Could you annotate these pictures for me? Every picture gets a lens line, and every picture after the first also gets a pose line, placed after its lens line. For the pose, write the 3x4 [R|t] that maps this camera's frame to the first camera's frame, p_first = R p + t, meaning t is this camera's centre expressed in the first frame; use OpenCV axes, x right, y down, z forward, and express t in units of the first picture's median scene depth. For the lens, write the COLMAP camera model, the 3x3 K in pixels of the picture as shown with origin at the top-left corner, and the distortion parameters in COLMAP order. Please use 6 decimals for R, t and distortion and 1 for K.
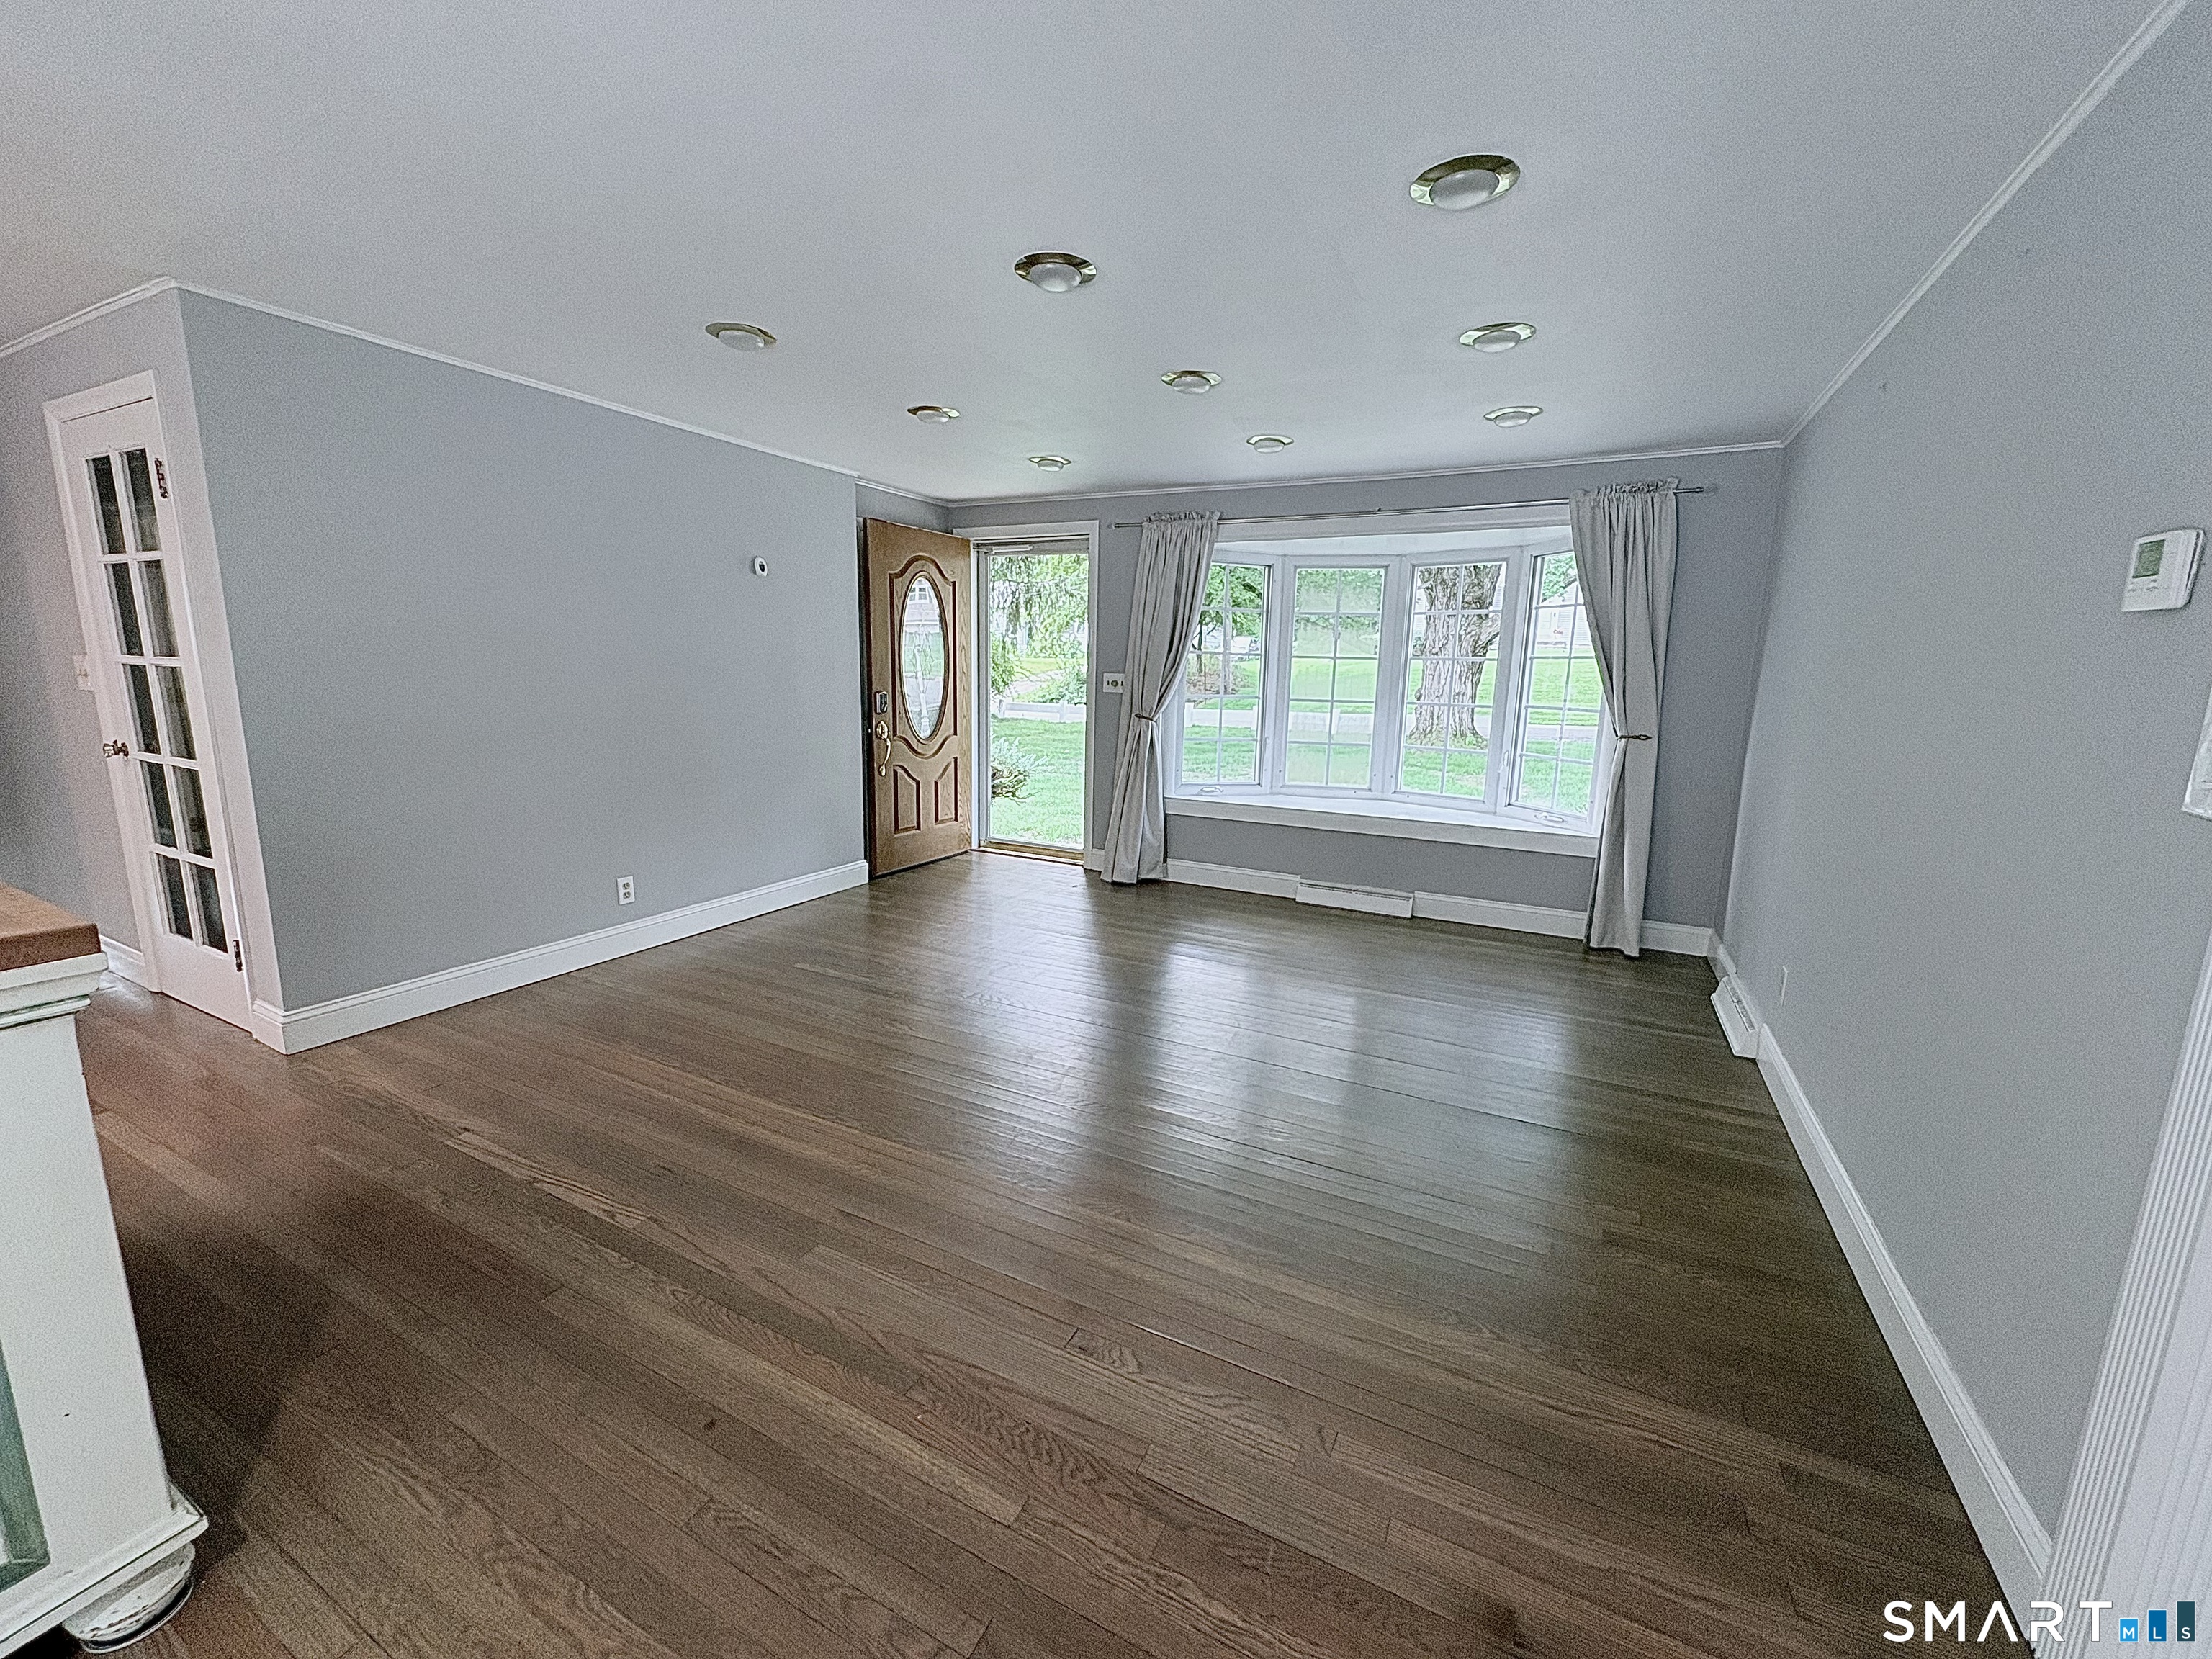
lens RADIAL K [[894.9, 0, 1100.7], [0, 894.9, 835.1], [0, 0, 1]] dist [-0.002731, -0.000360]
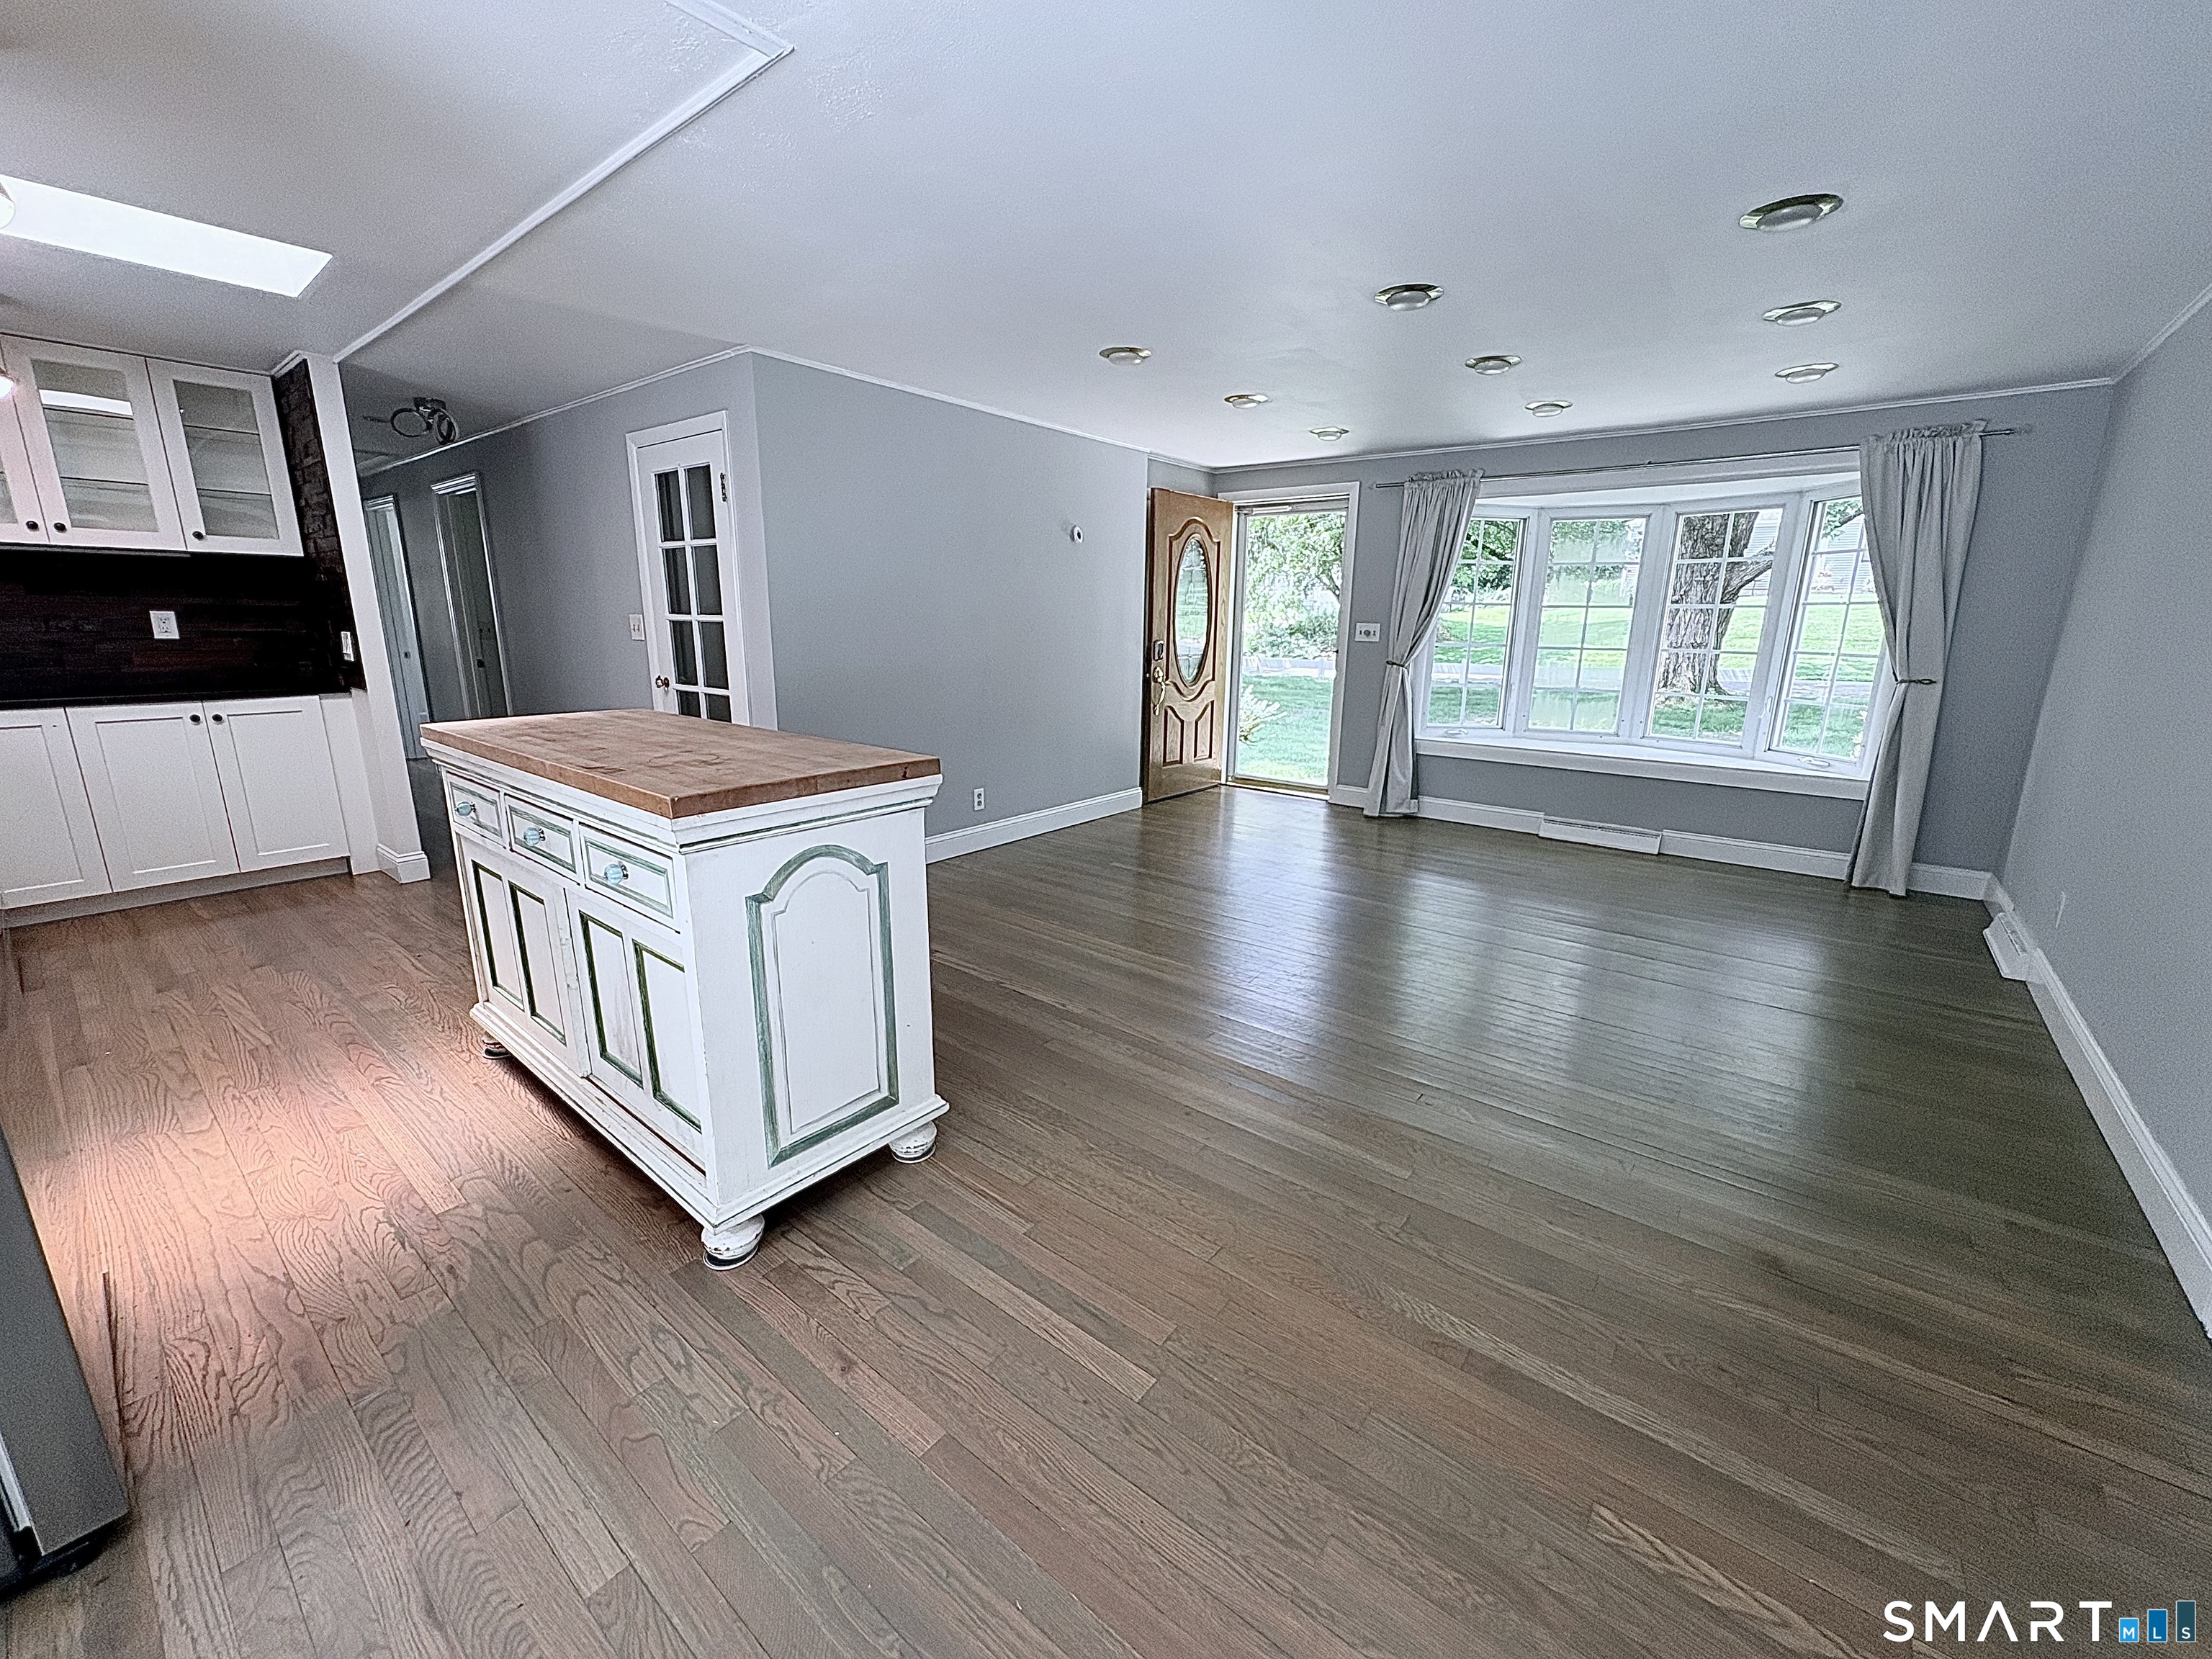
lens RADIAL K [[884.6, 0, 1106.0], [0, 884.6, 829.5], [0, 0, 1]] dist [-0.000120, -0.000134]
pose [[0.979833, 0.037639, -0.196241, -0.083584], [-0.028534, 0.998390, 0.049020, 0.028719], [0.197770, -0.042432, 0.979330, -0.142596]]
